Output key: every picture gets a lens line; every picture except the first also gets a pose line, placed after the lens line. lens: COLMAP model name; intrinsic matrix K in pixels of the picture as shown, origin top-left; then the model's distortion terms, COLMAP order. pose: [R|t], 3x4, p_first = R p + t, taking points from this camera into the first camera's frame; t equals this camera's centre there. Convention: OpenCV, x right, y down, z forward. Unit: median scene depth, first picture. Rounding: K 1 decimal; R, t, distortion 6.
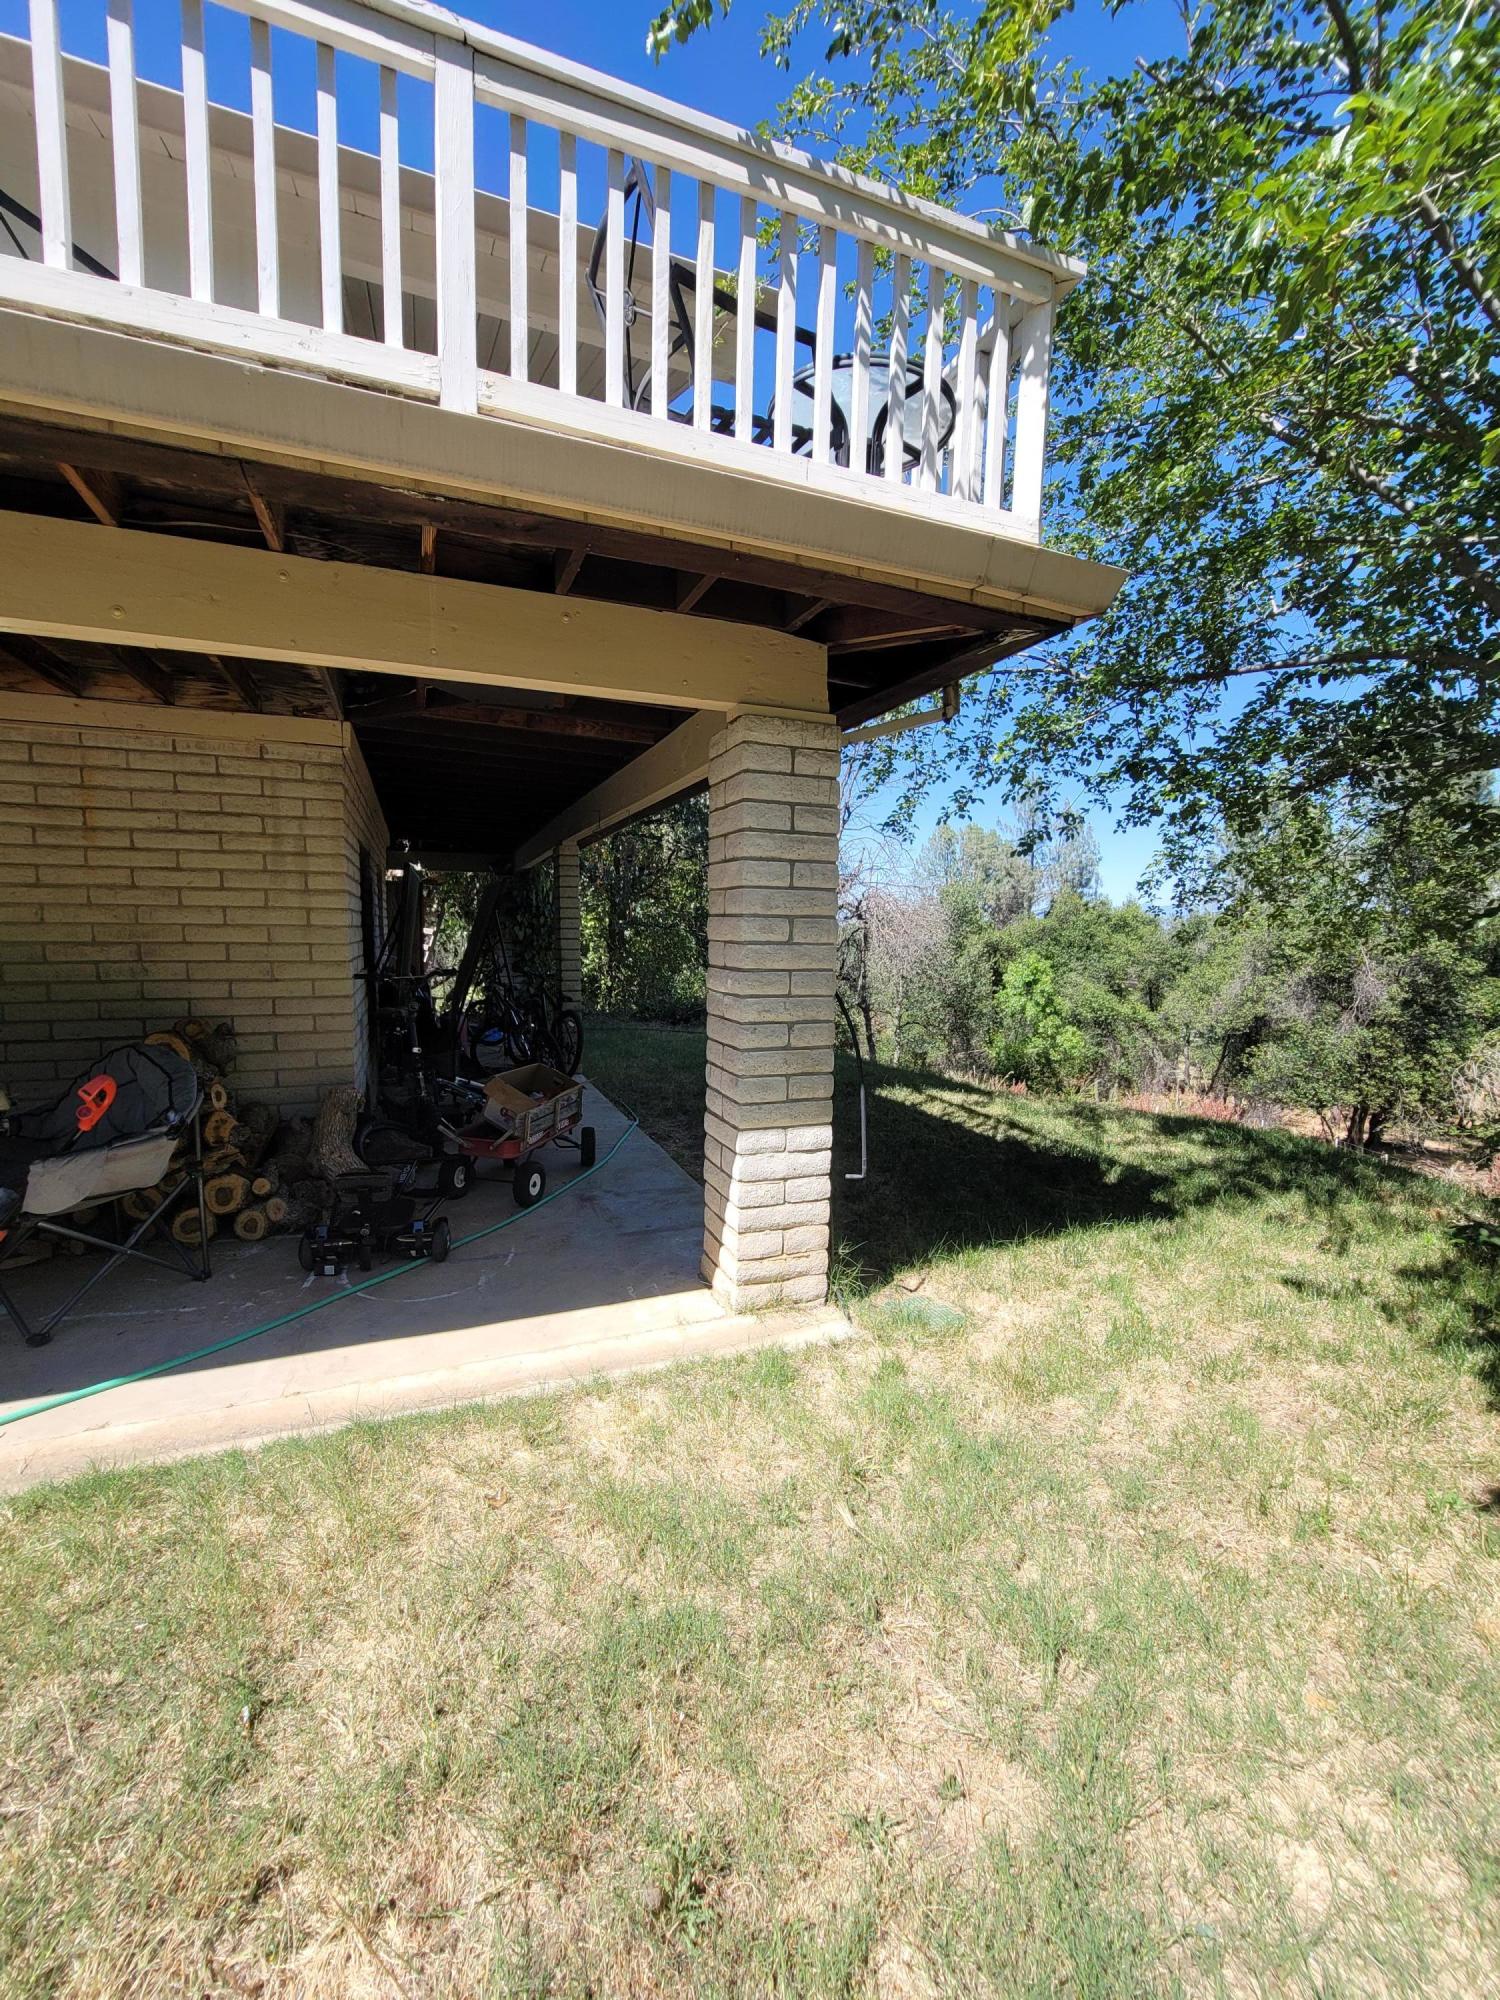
lens RADIAL K [[827.7, 0, 760.4], [0, 827.7, 1006.5], [0, 0, 1]] dist [-0.002494, -0.001074]
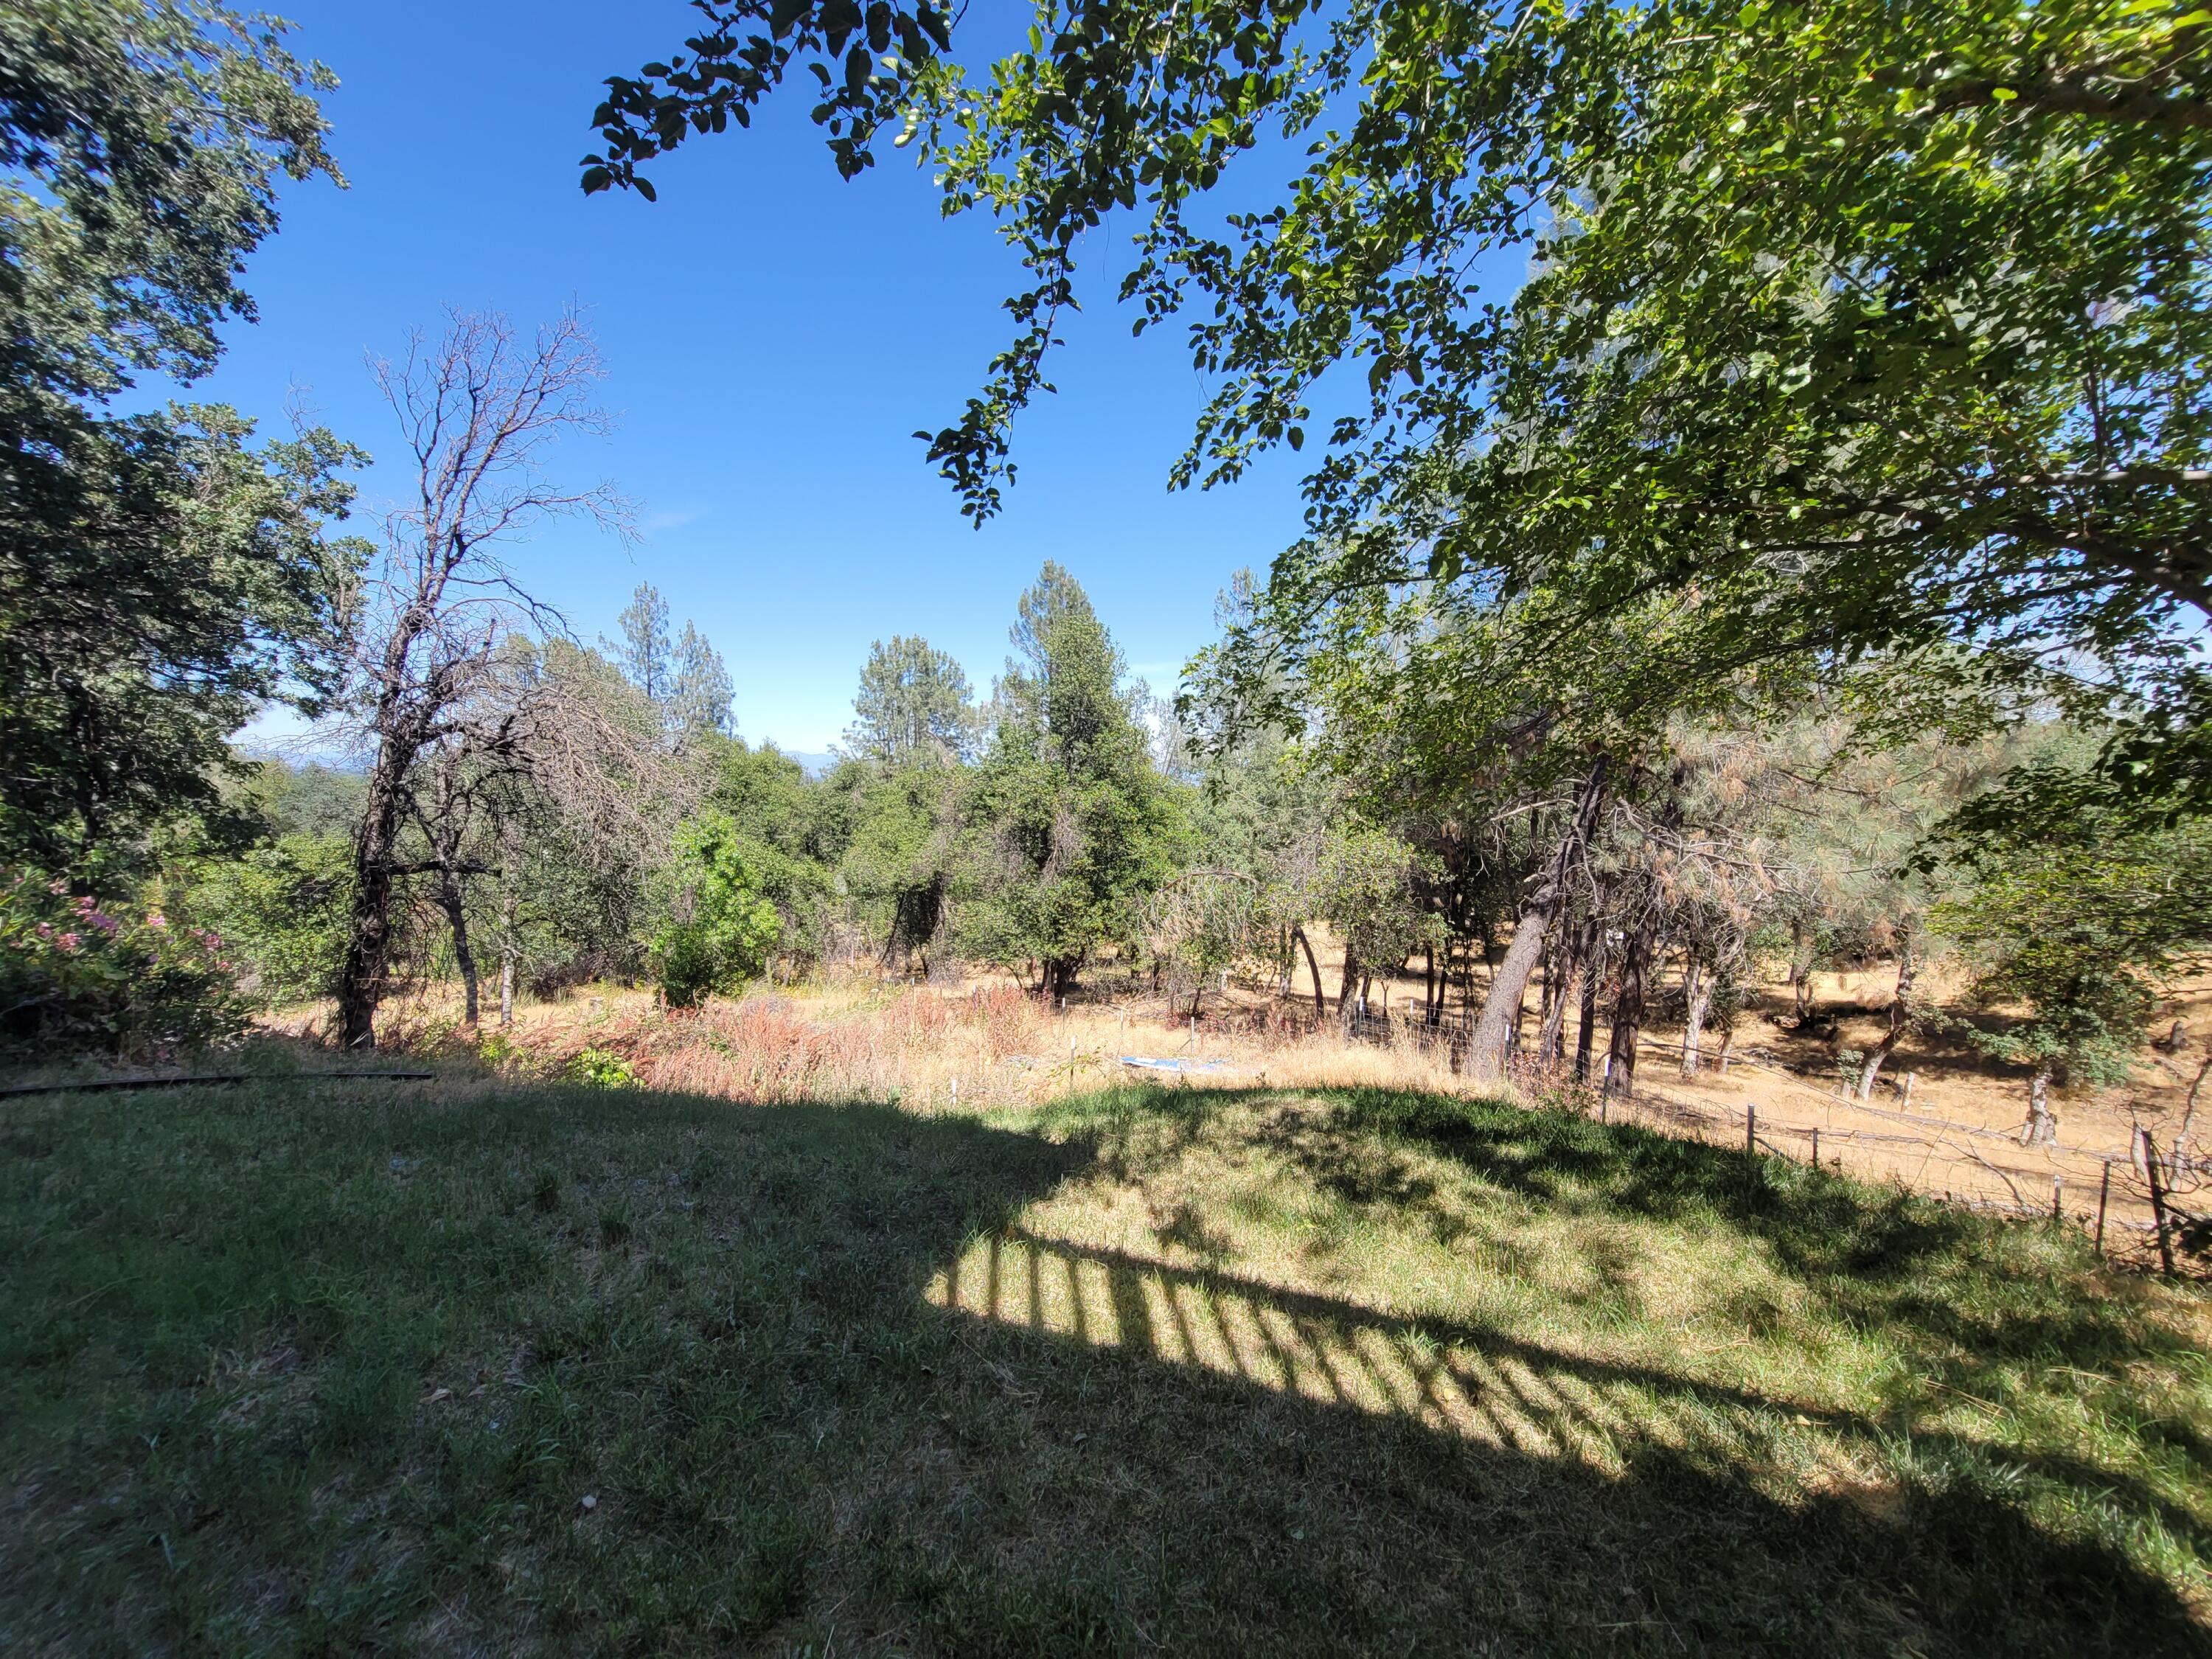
lens RADIAL K [[915.5, 0, 1112.3], [0, 915.5, 825.9], [0, 0, 1]] dist [-0.002494, -0.001074]
pose [[0.692848, -0.029295, 0.720488, -0.014387], [0.057251, 0.998255, -0.014466, -0.015747], [-0.718807, 0.051271, 0.693316, 0.175185]]
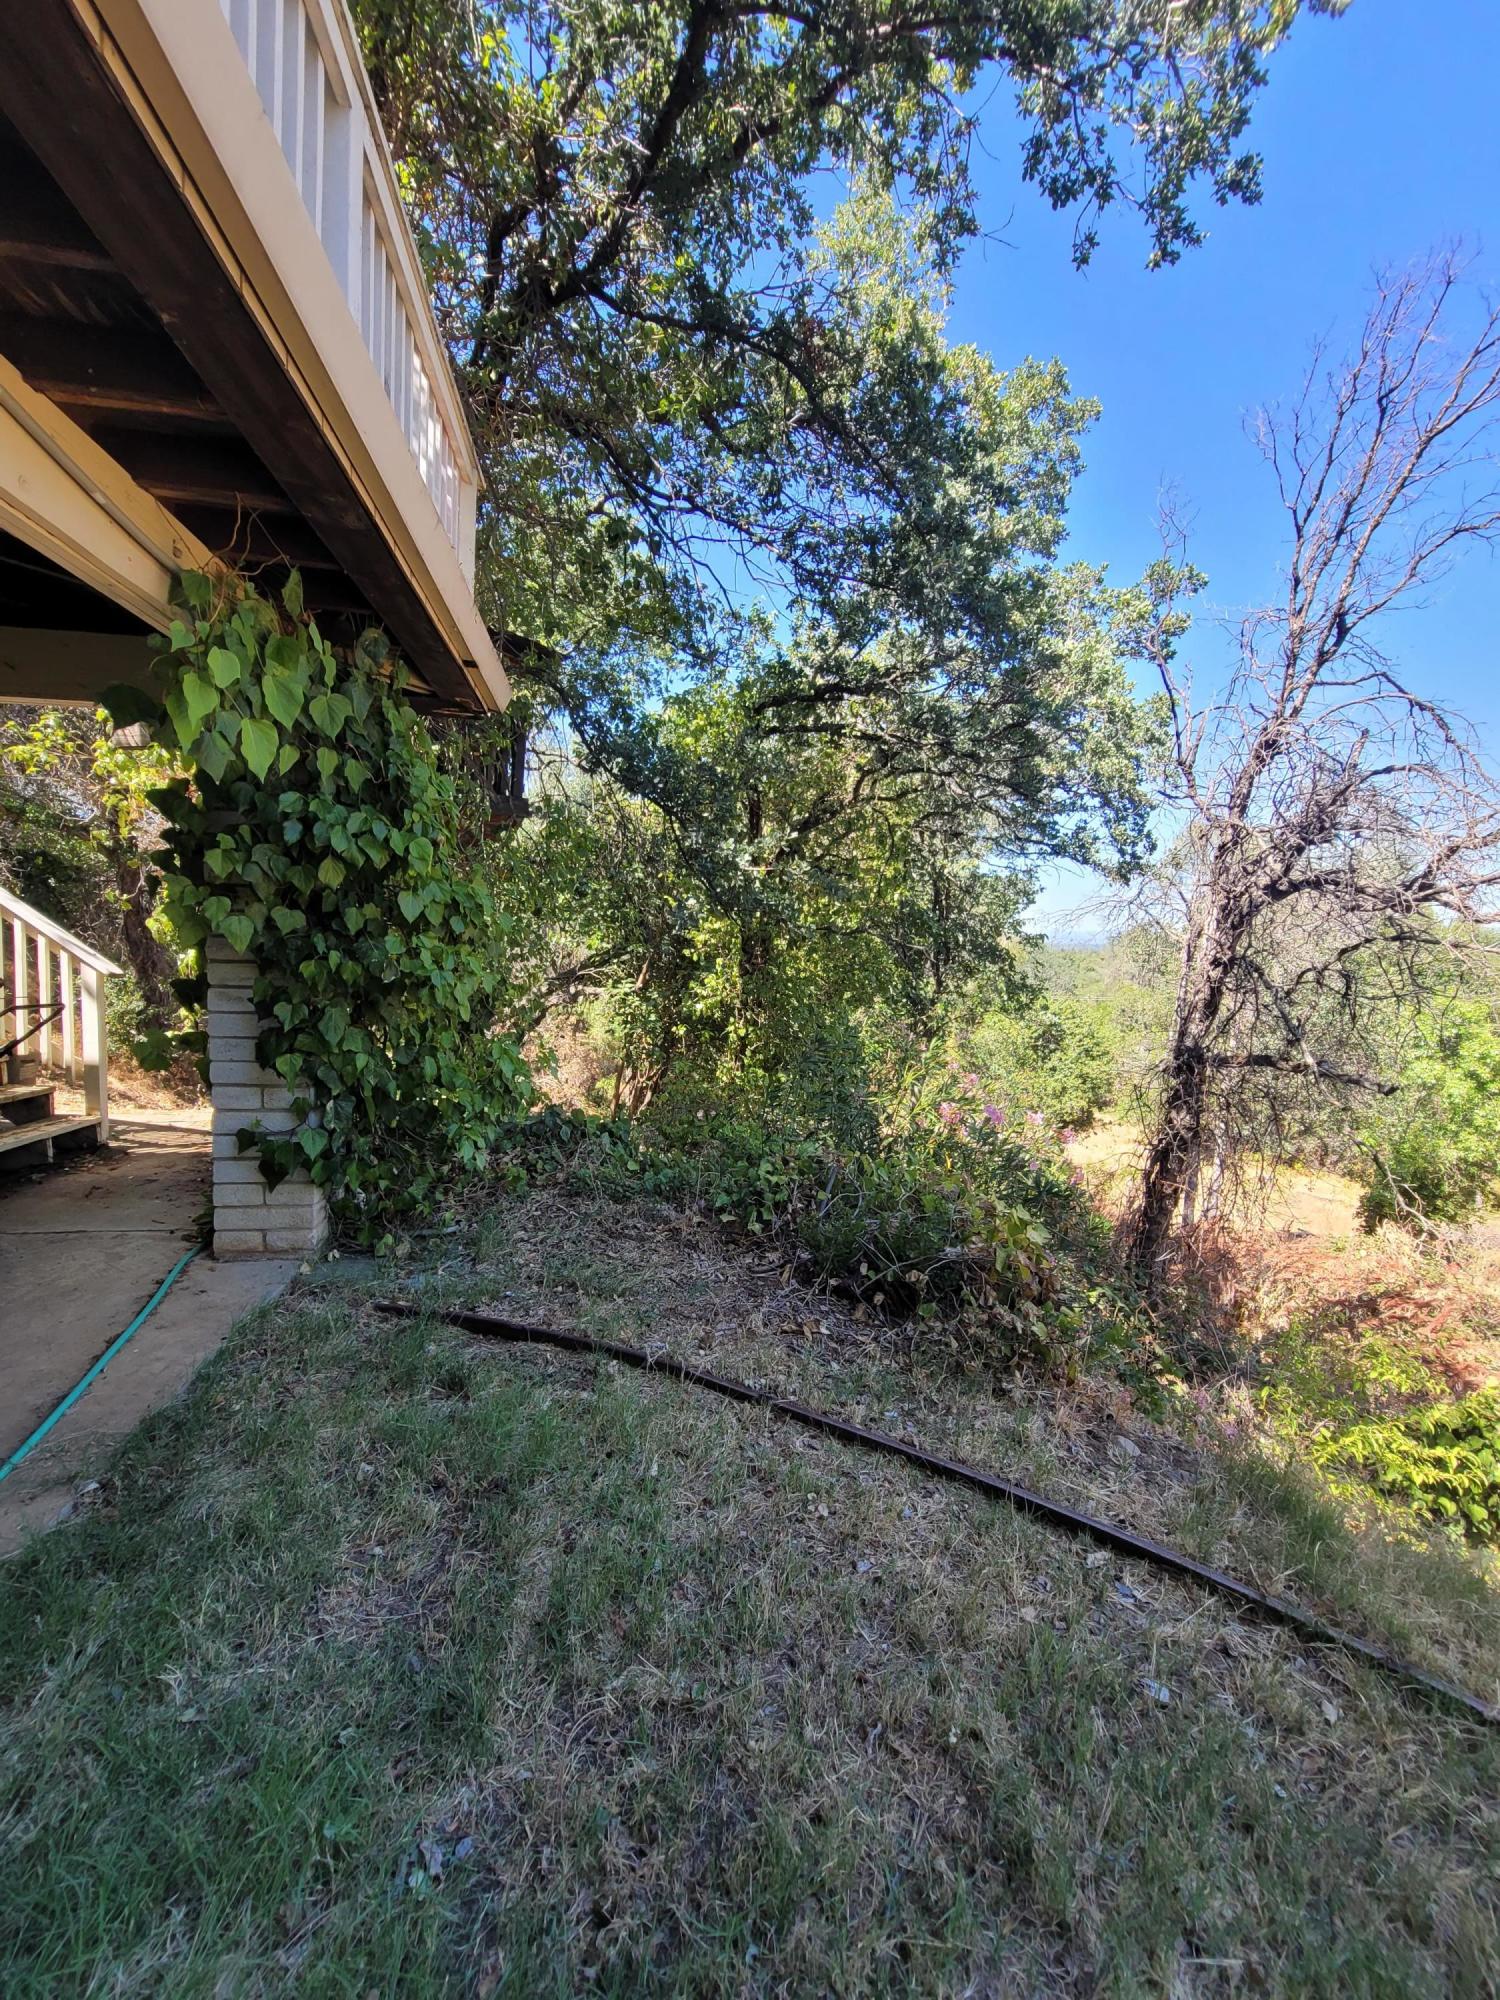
lens RADIAL K [[827.7, 0, 760.4], [0, 827.7, 1006.5], [0, 0, 1]] dist [-0.002494, -0.001074]
pose [[0.974870, 0.035737, -0.219891, -0.033198], [-0.039227, 0.999164, -0.011525, -0.026540], [0.219295, 0.019861, 0.975456, 0.313545]]
